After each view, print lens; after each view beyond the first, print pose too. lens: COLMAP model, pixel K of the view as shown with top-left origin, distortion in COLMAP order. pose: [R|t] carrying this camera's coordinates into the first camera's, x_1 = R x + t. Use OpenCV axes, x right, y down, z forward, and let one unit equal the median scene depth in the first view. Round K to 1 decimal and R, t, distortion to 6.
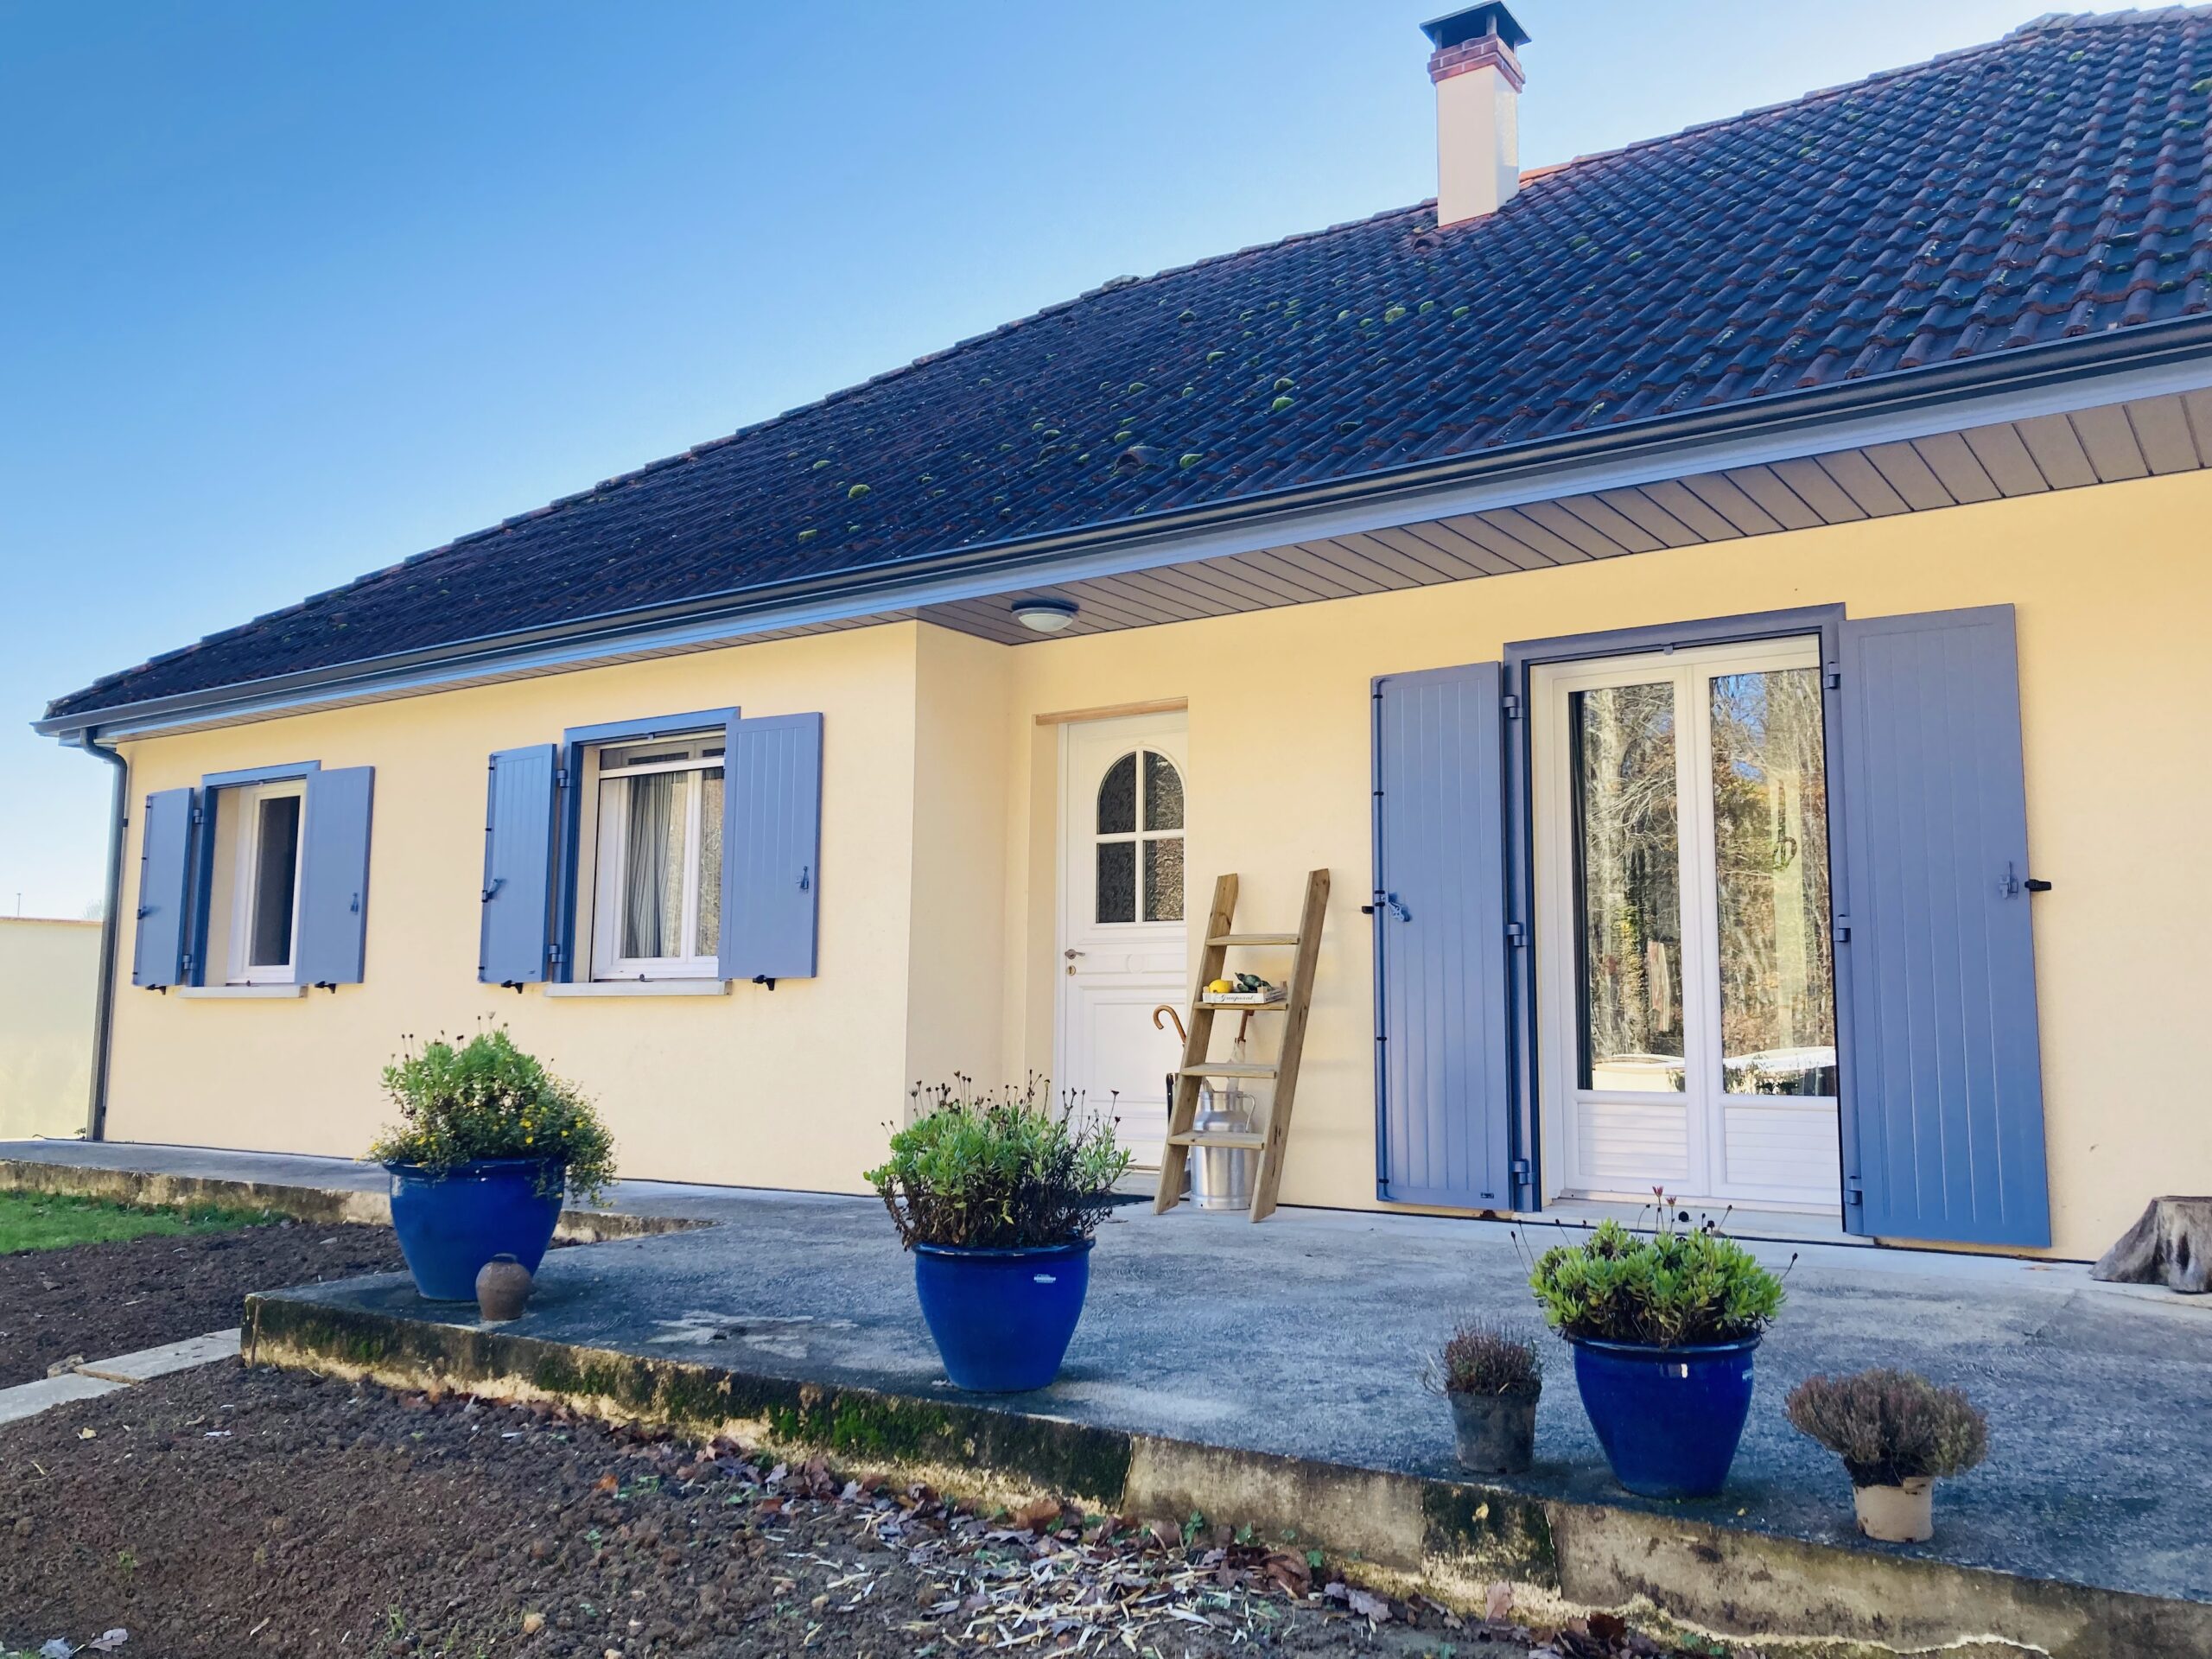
lens RADIAL K [[1784.5, 0, 1110.8], [0, 1784.5, 832.0], [0, 0, 1]] dist [0.037624, -0.036392]
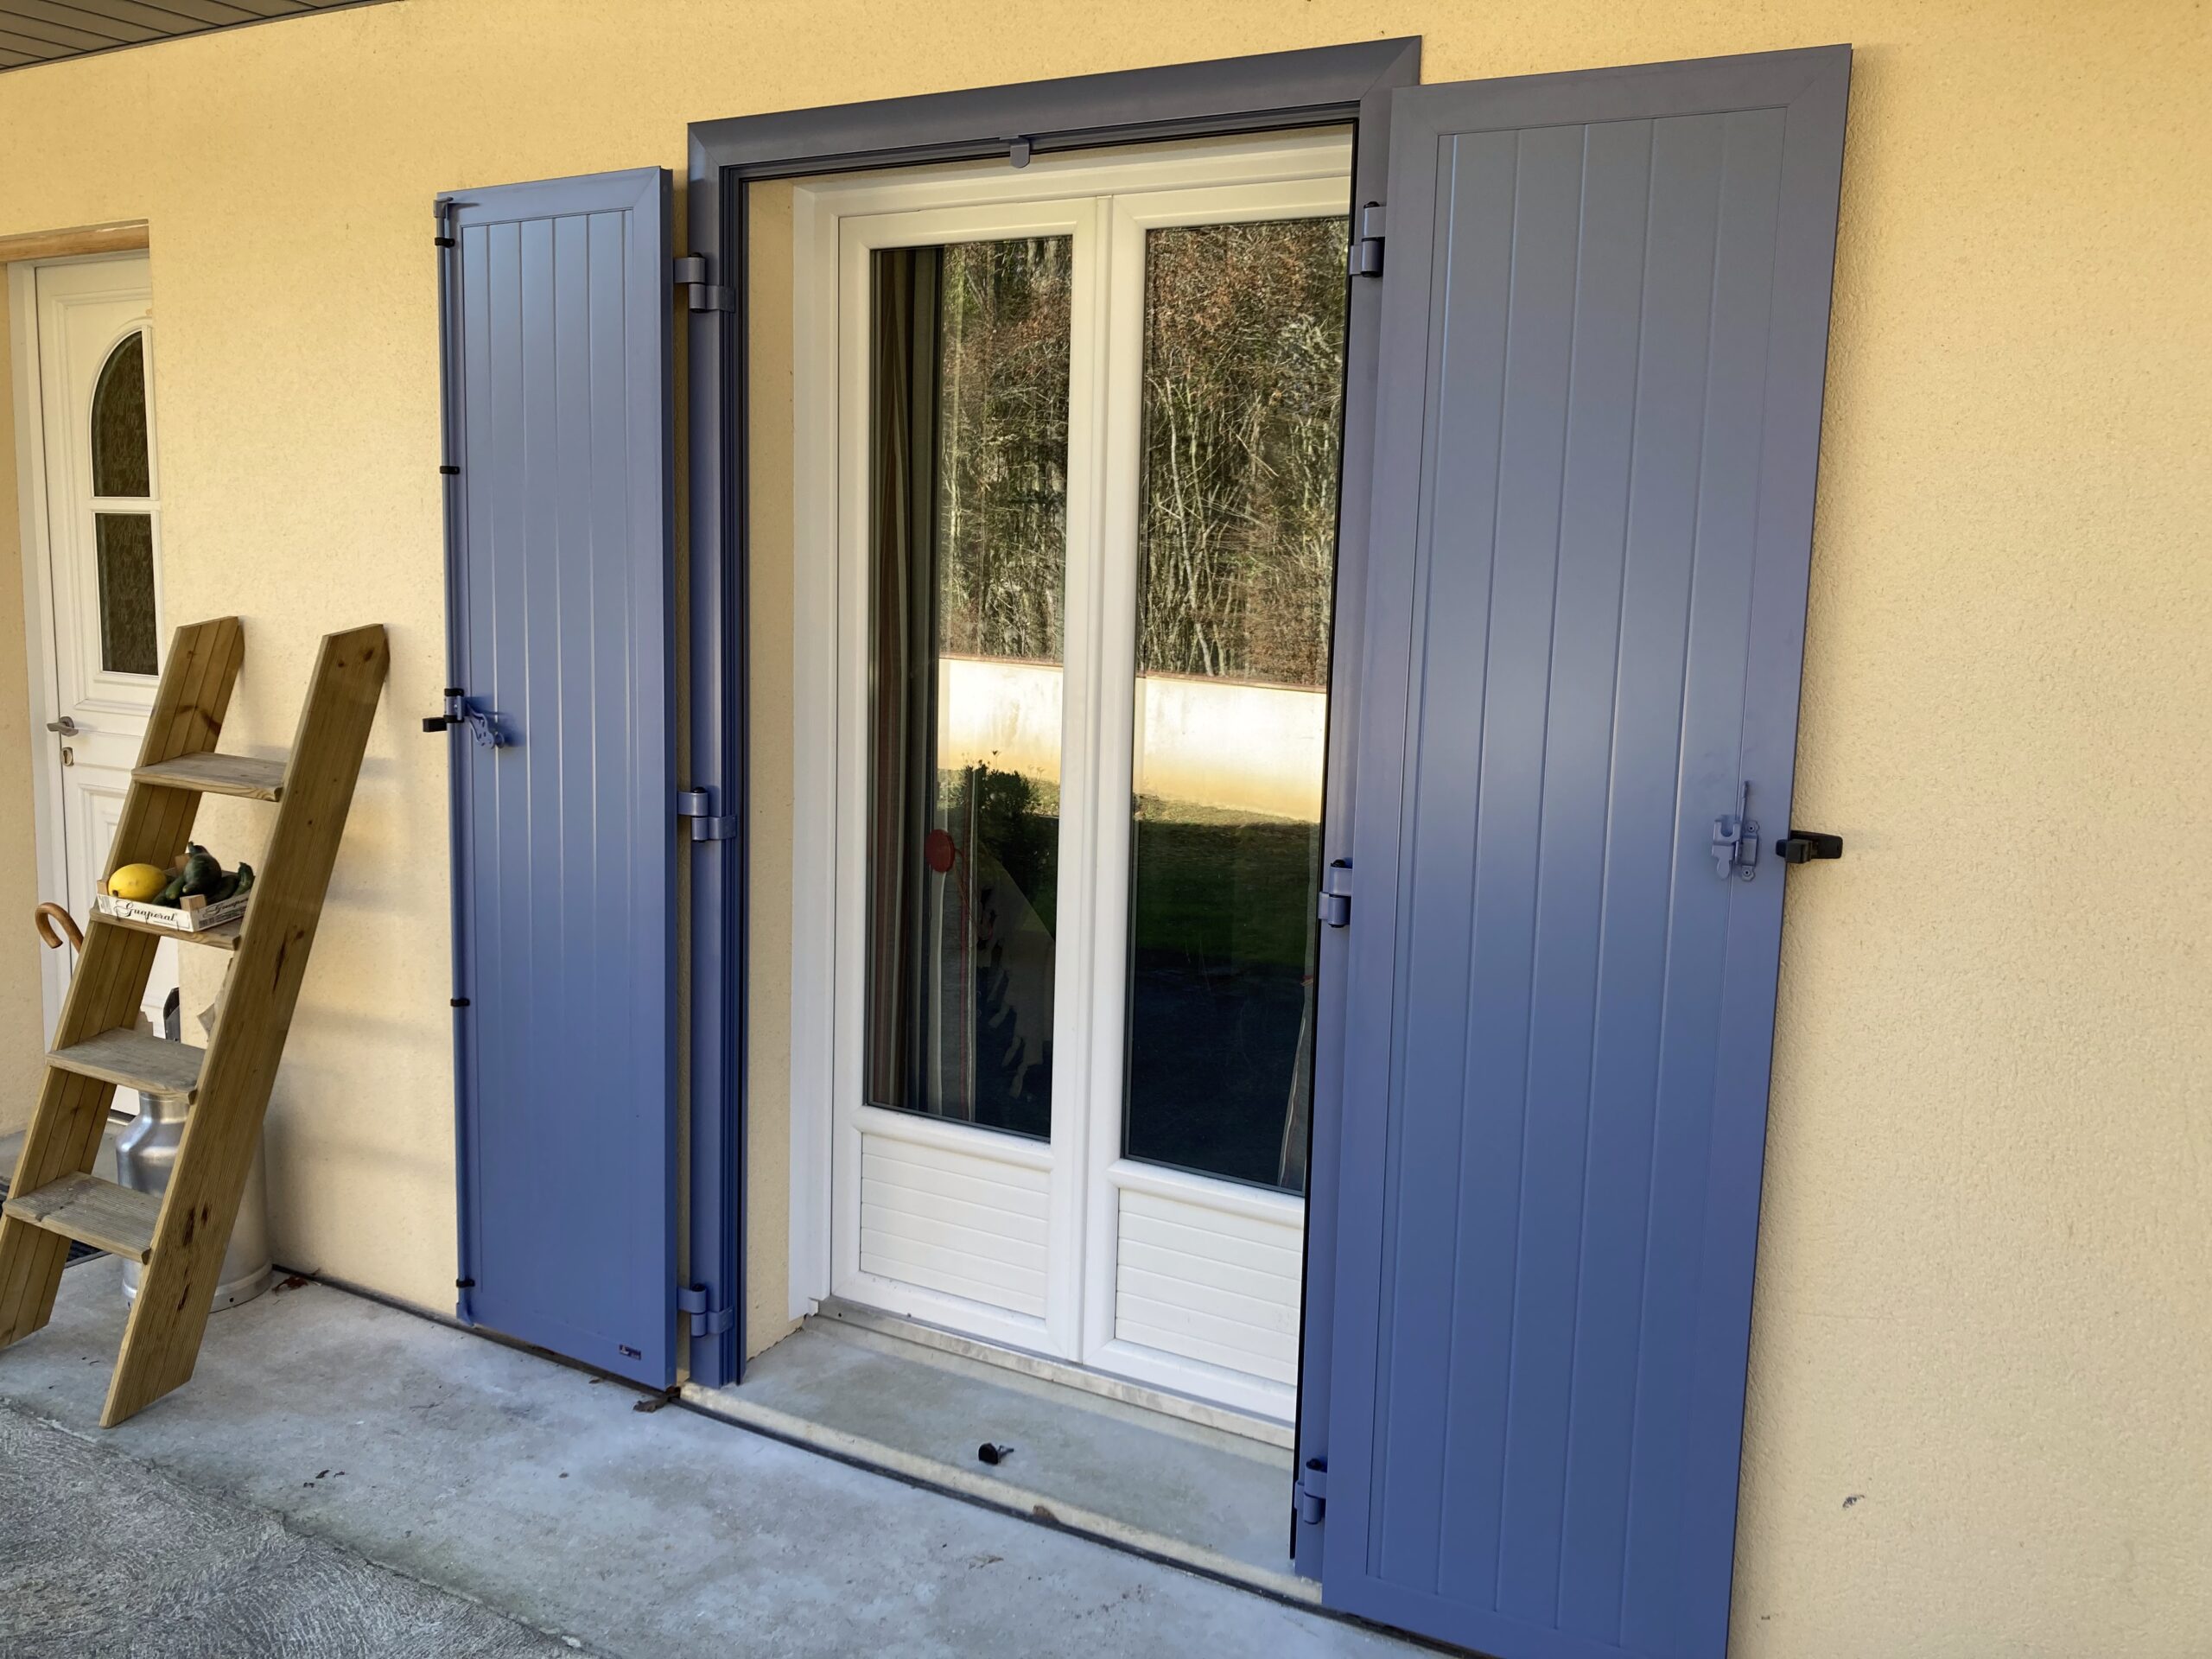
lens RADIAL K [[1784.5, 0, 1091.3], [0, 1784.5, 809.7], [0, 0, 1]] dist [0.037624, -0.036392]
pose [[0.996078, 0.010125, 0.087902, 0.268382], [-0.031124, 0.970037, 0.240957, -0.051779], [-0.082829, -0.242748, 0.966547, 0.525270]]
